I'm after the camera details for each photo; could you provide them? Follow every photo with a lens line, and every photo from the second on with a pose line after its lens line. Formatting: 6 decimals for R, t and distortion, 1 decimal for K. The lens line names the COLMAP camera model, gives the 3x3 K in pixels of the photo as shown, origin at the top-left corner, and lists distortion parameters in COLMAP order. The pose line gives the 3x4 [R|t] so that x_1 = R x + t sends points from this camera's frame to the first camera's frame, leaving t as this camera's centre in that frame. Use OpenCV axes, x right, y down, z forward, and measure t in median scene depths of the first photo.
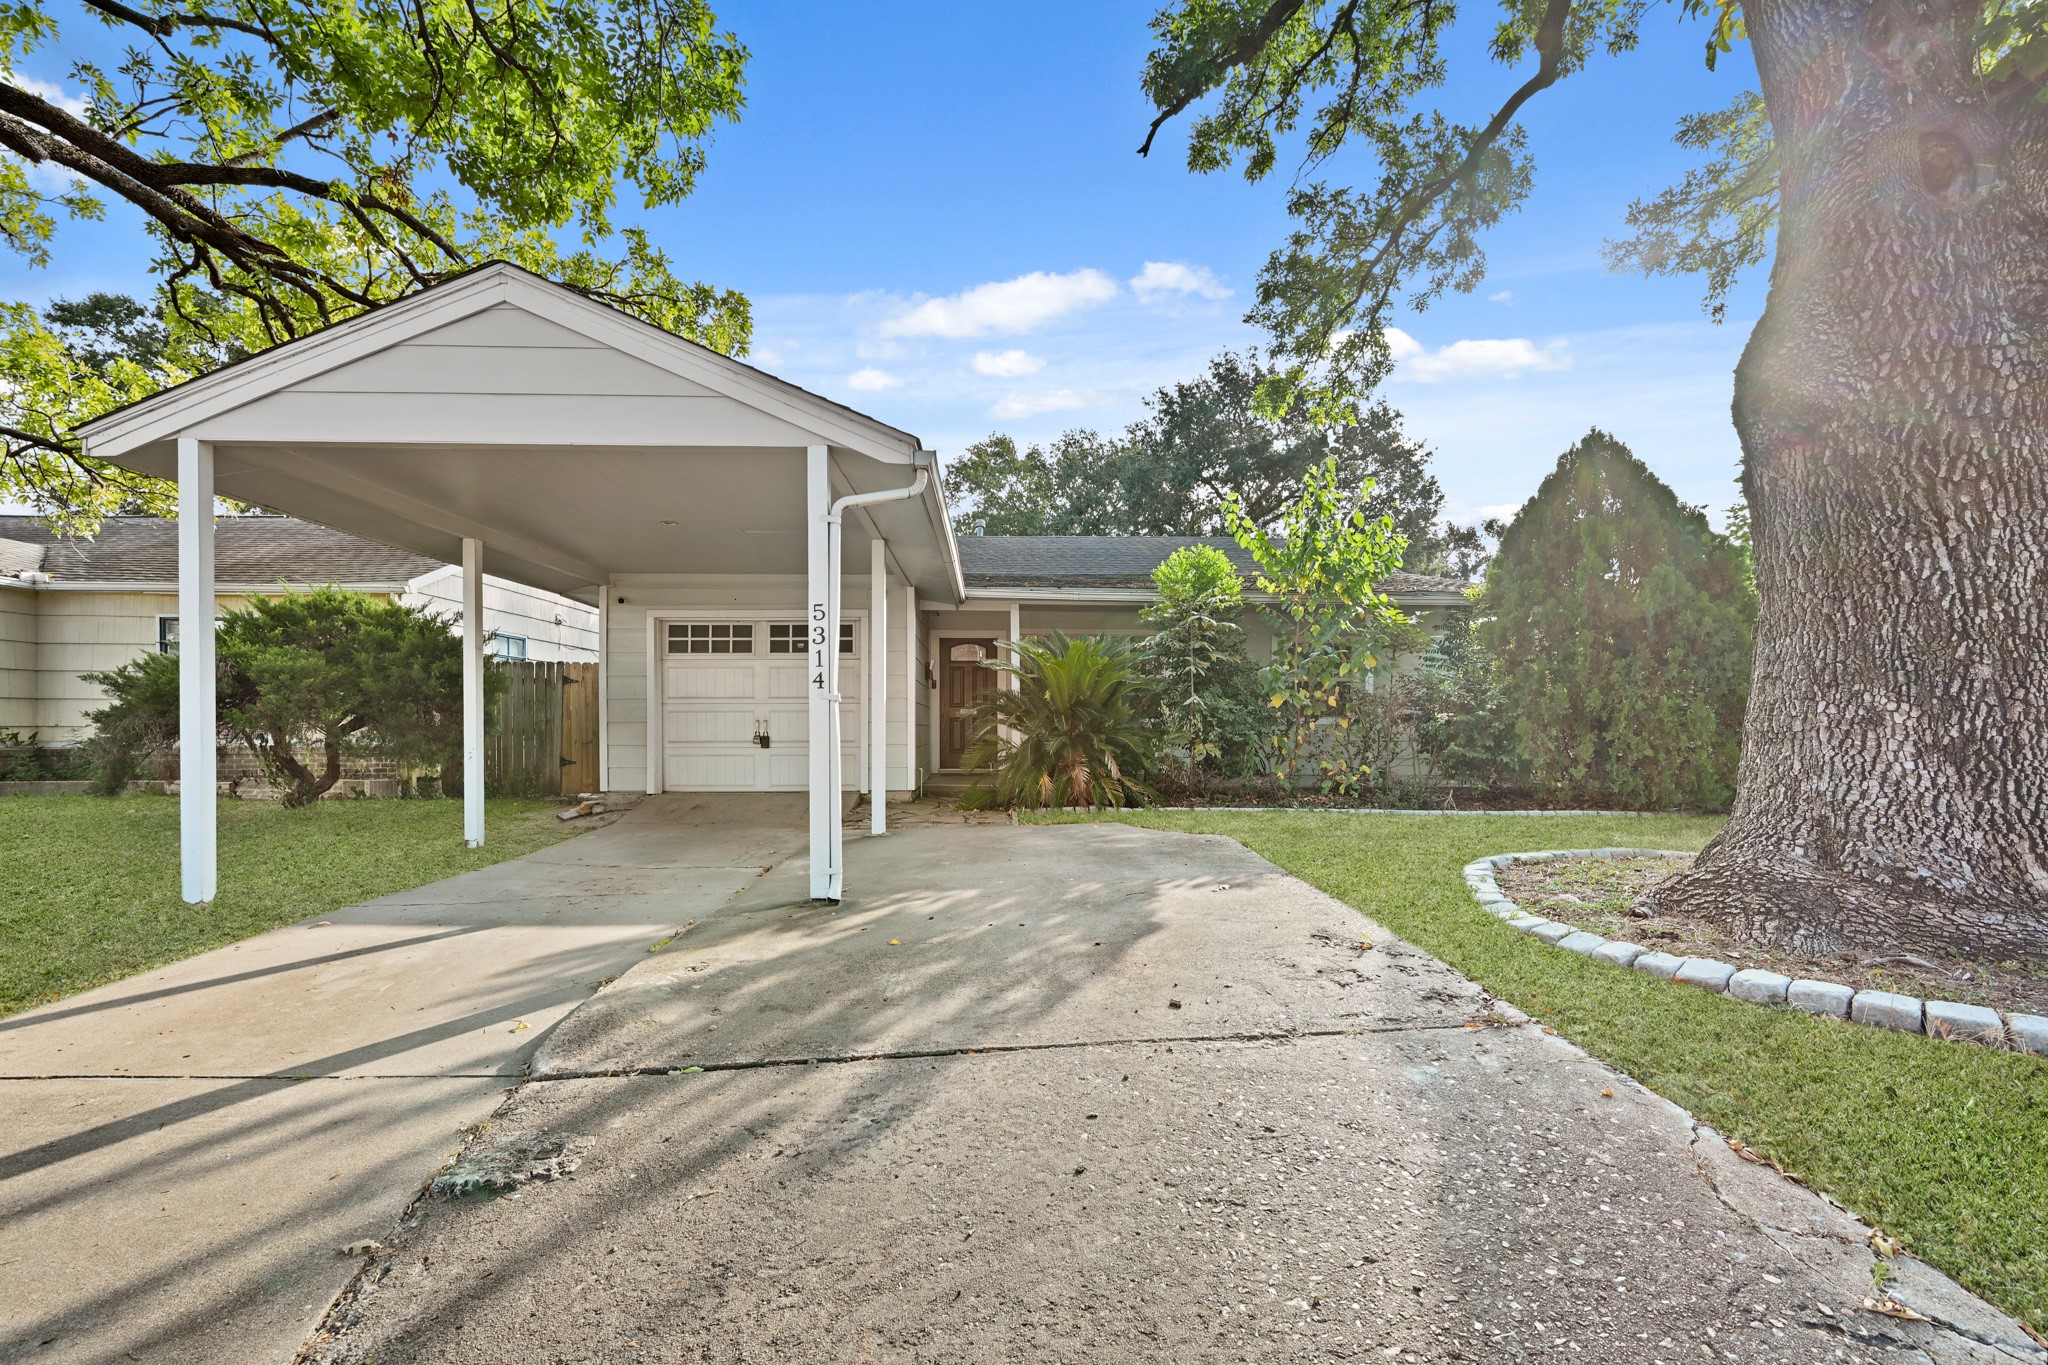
lens RADIAL K [[909.0, 0, 1023.4], [0, 909.0, 724.2], [0, 0, 1]] dist [-0.001829, -0.000210]
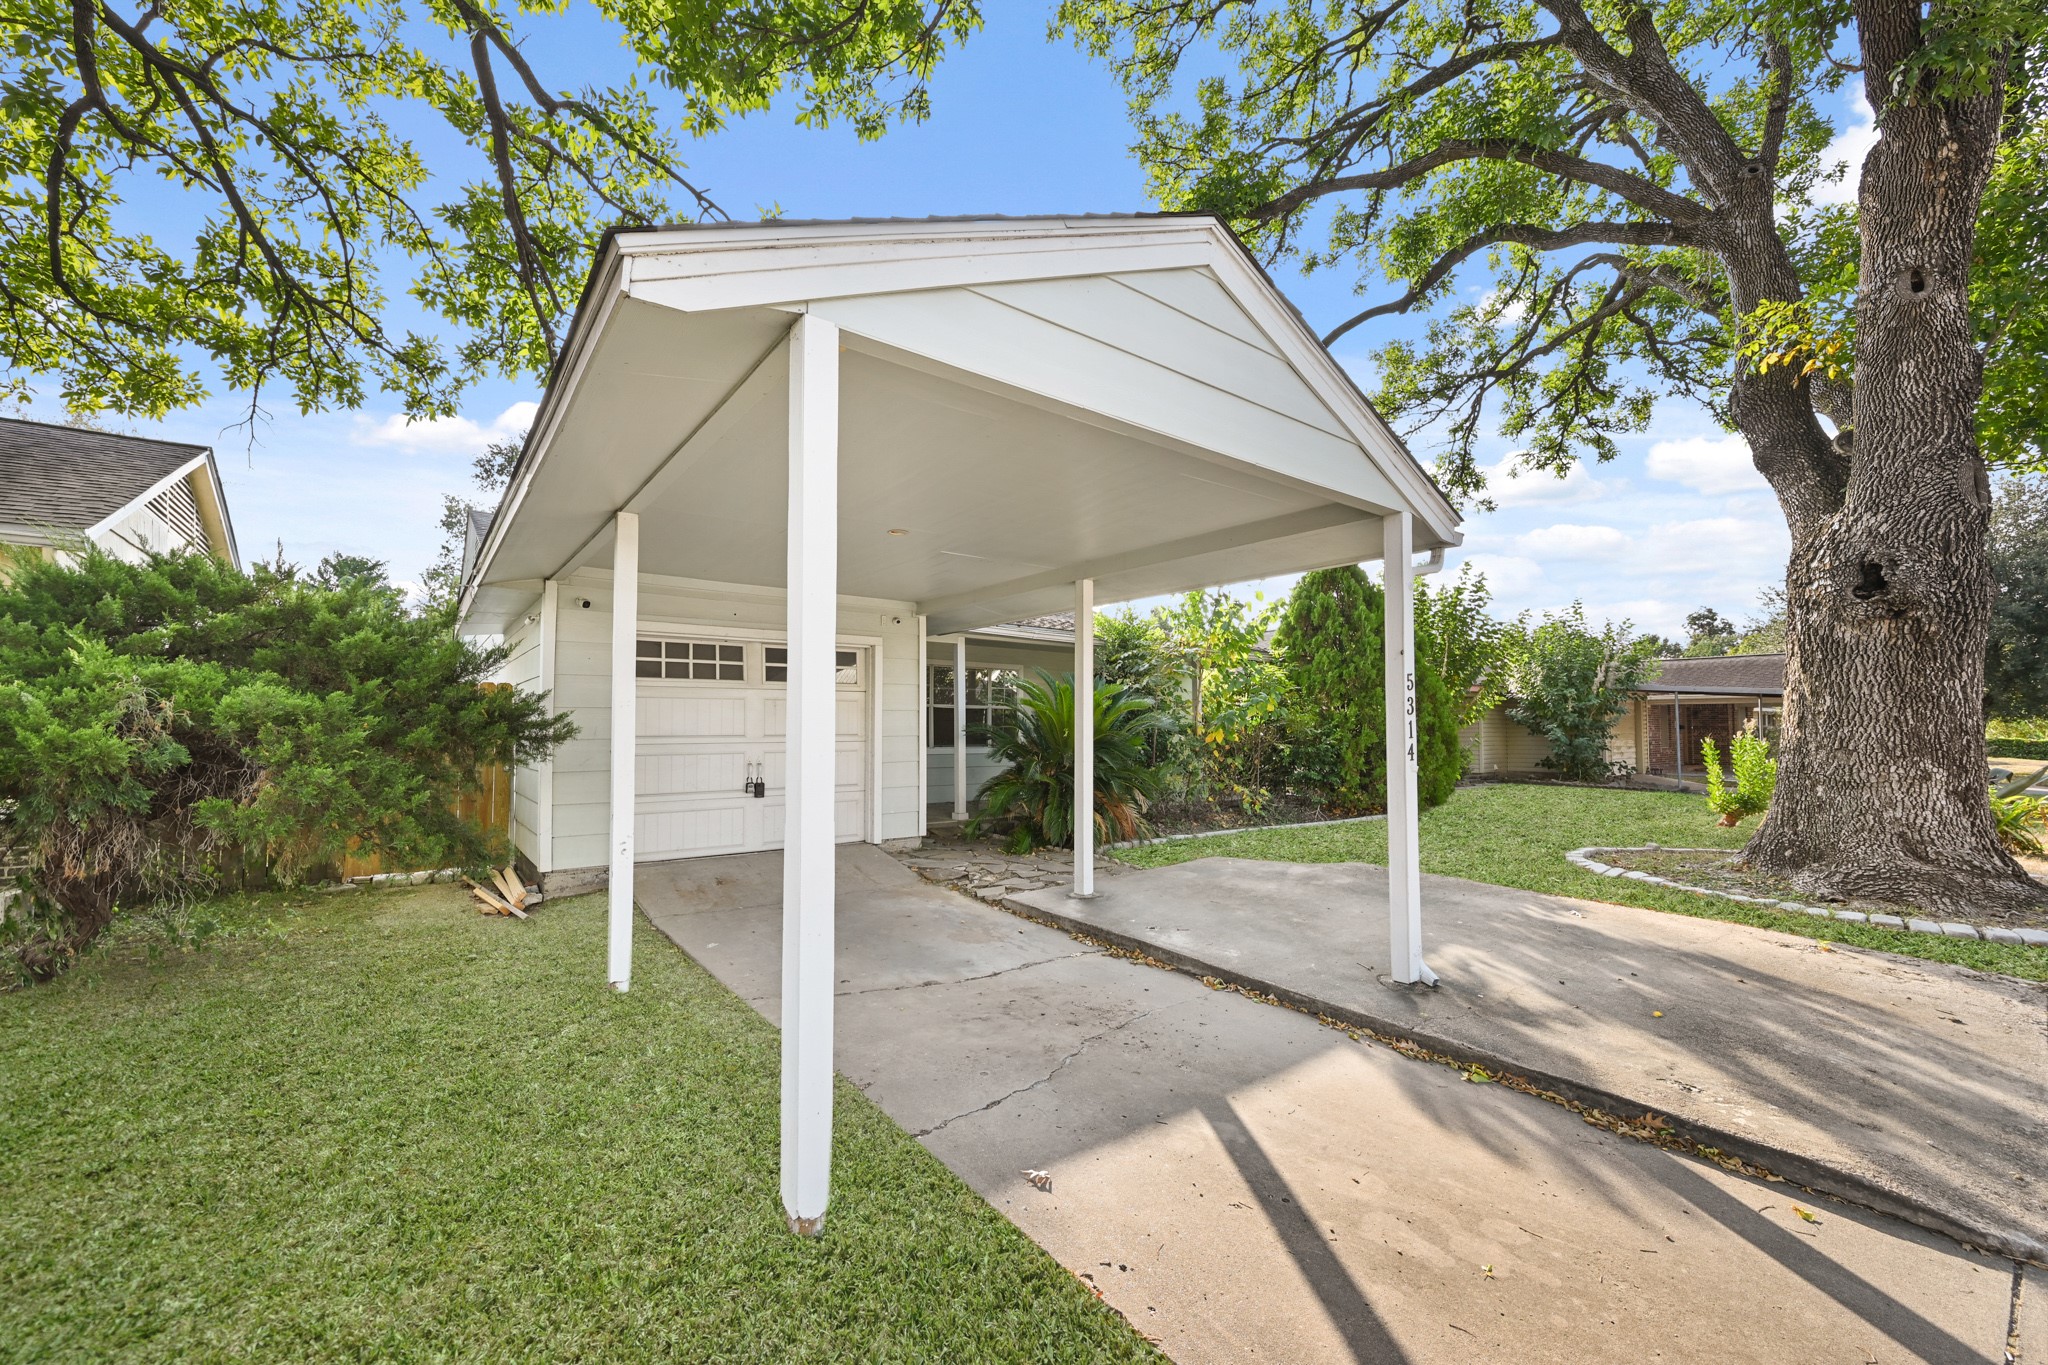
lens RADIAL K [[815.2, 0, 1026.4], [0, 815.2, 697.6], [0, 0, 1]] dist [0.000541, -0.000158]
pose [[0.808463, 0.023165, 0.588091, -0.533755], [-0.000663, 0.999260, -0.038449, -0.036345], [-0.588546, 0.030695, 0.807881, 0.270279]]
